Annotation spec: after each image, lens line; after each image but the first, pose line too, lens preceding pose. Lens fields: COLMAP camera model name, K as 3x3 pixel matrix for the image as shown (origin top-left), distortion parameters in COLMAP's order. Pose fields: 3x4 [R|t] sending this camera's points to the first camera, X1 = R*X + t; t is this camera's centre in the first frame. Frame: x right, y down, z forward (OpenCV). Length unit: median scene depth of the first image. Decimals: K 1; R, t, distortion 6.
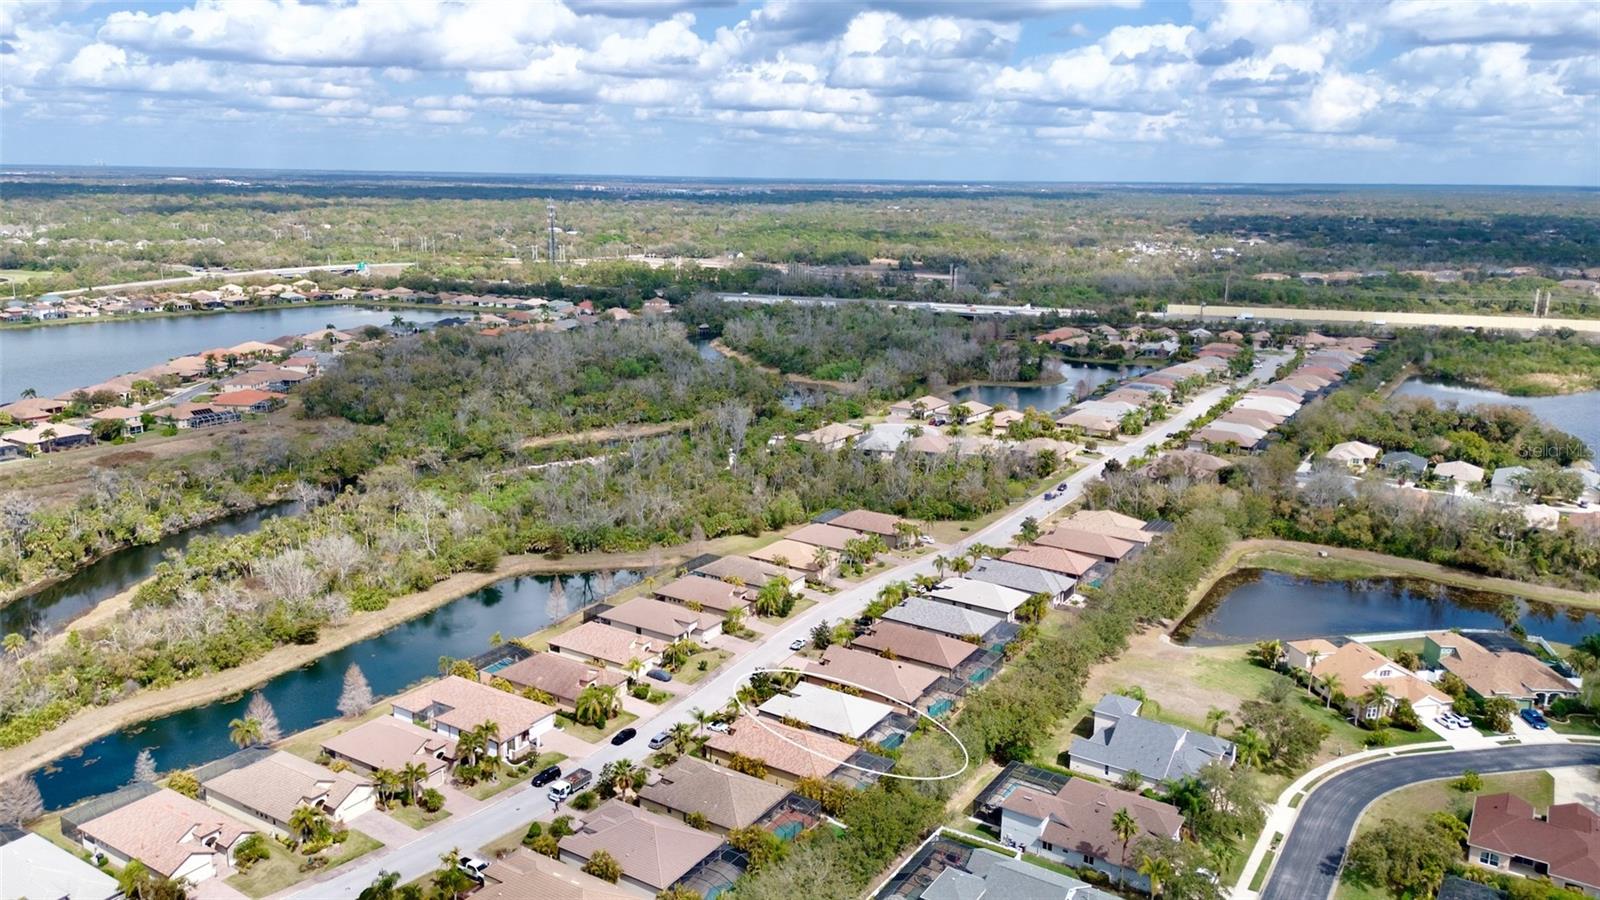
lens RADIAL K [[1173.4, 0, 800.0], [0, 1173.4, 450.0], [0, 0, 1]] dist [0.055865, -0.048325]
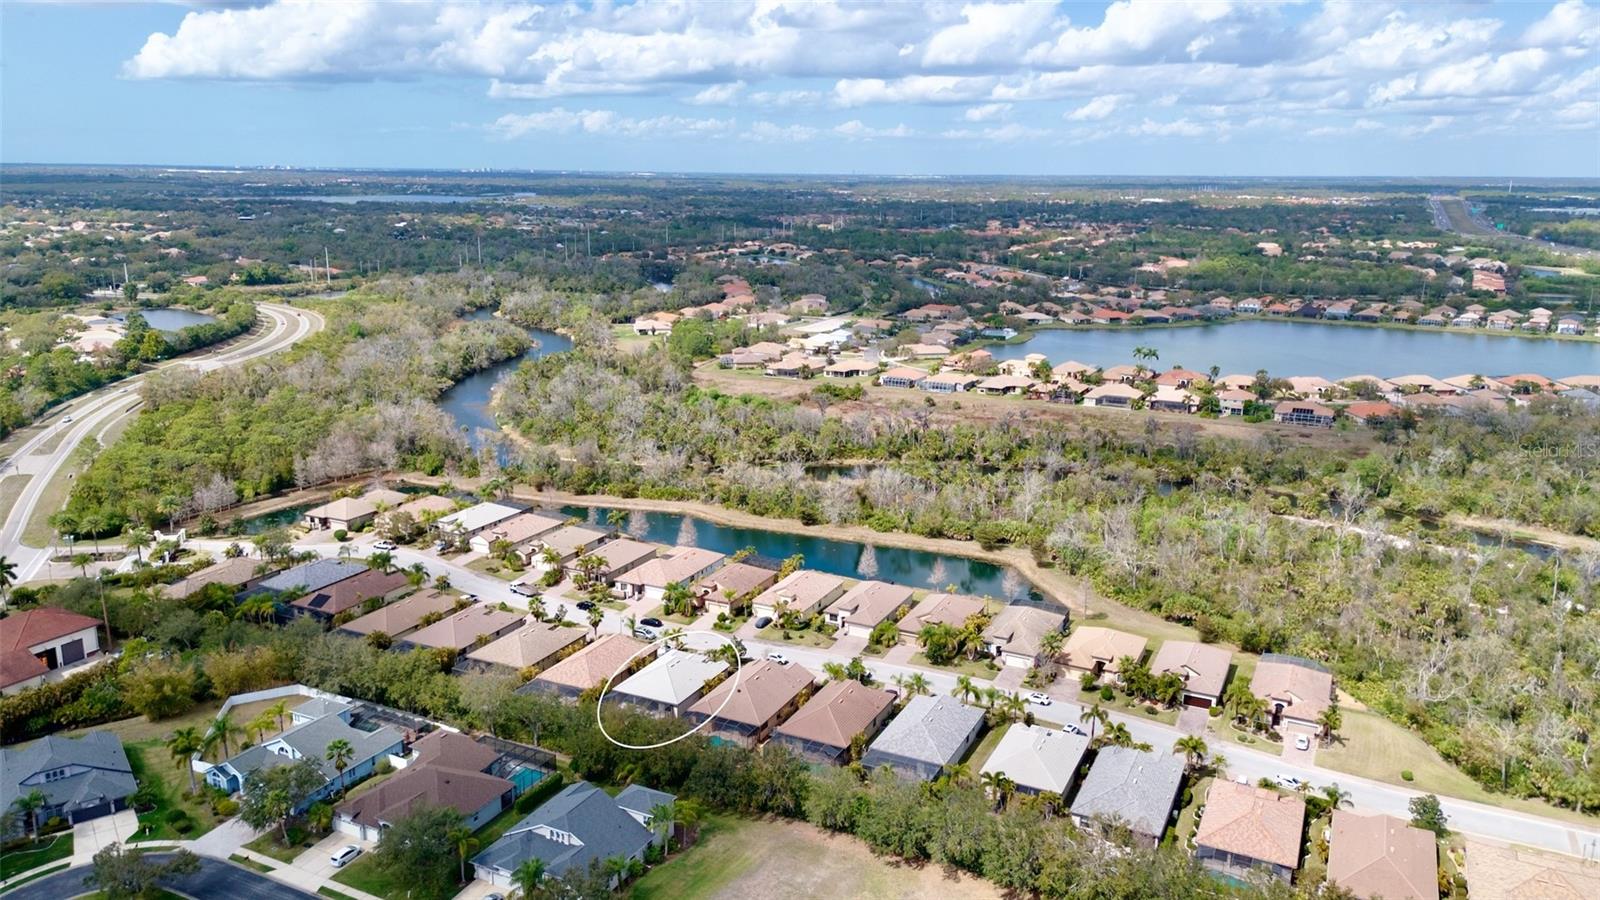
lens RADIAL K [[1173.4, 0, 800.0], [0, 1173.4, 450.0], [0, 0, 1]] dist [0.055865, -0.048325]
pose [[0.091657, 0.218853, -0.971443, 0.254361], [-0.232179, 0.953359, 0.192873, -0.051648], [0.968345, 0.207870, 0.138195, 0.228802]]
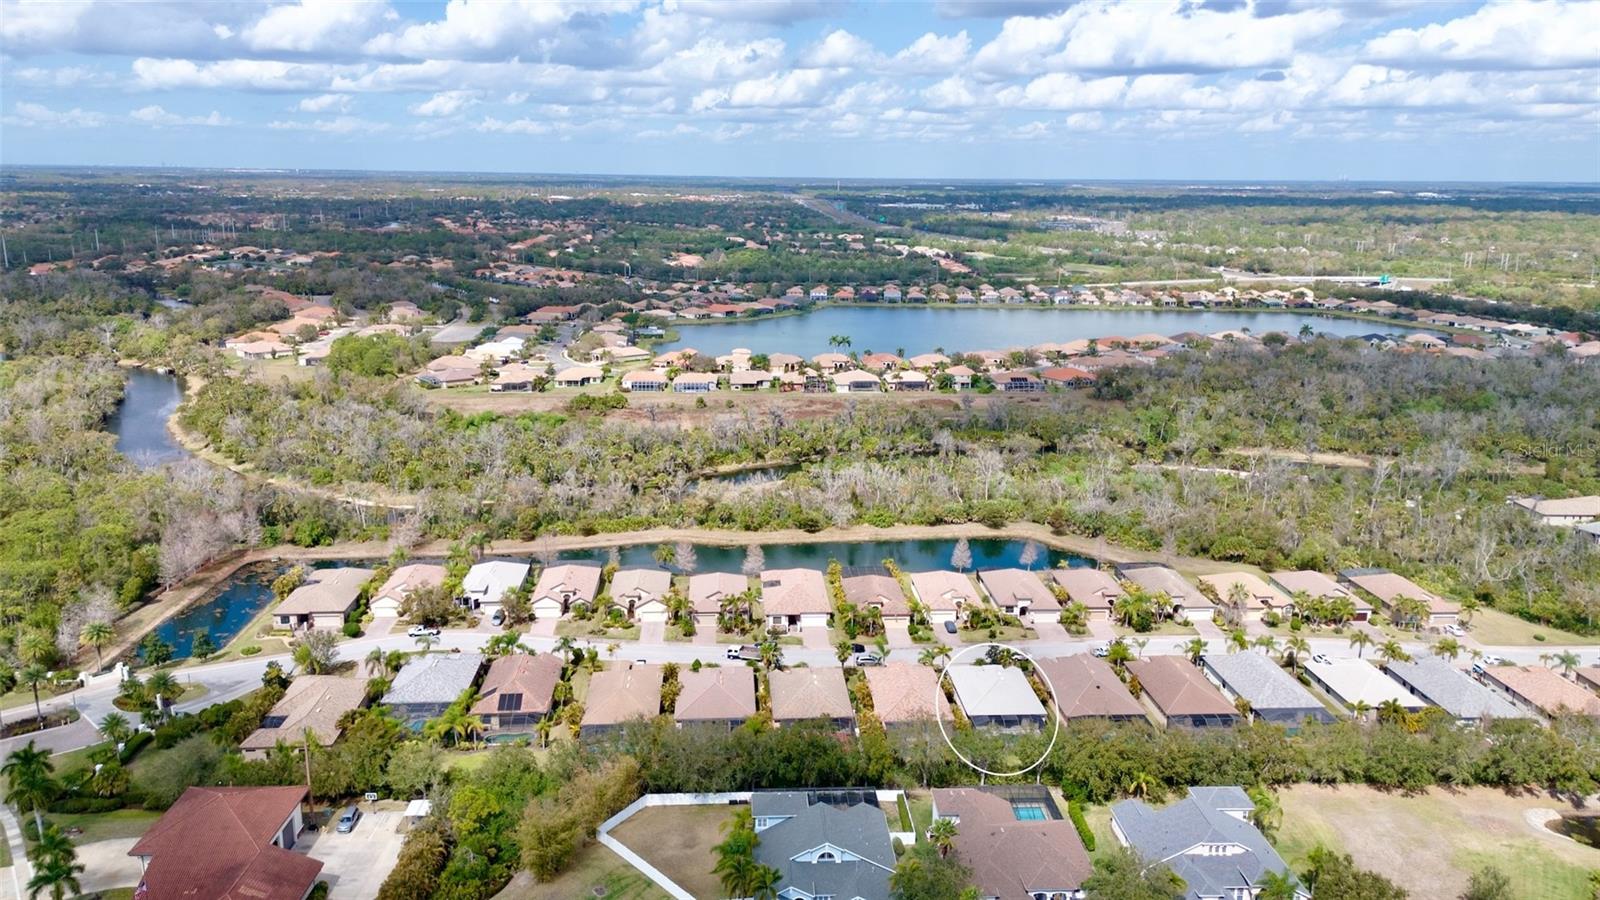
lens RADIAL K [[1173.4, 0, 800.0], [0, 1173.4, 450.0], [0, 0, 1]] dist [0.055865, -0.048325]
pose [[0.584217, 0.180095, -0.791363, 0.175486], [-0.188667, 0.978493, 0.083400, -0.010313], [0.789364, 0.100580, 0.605631, 0.052811]]
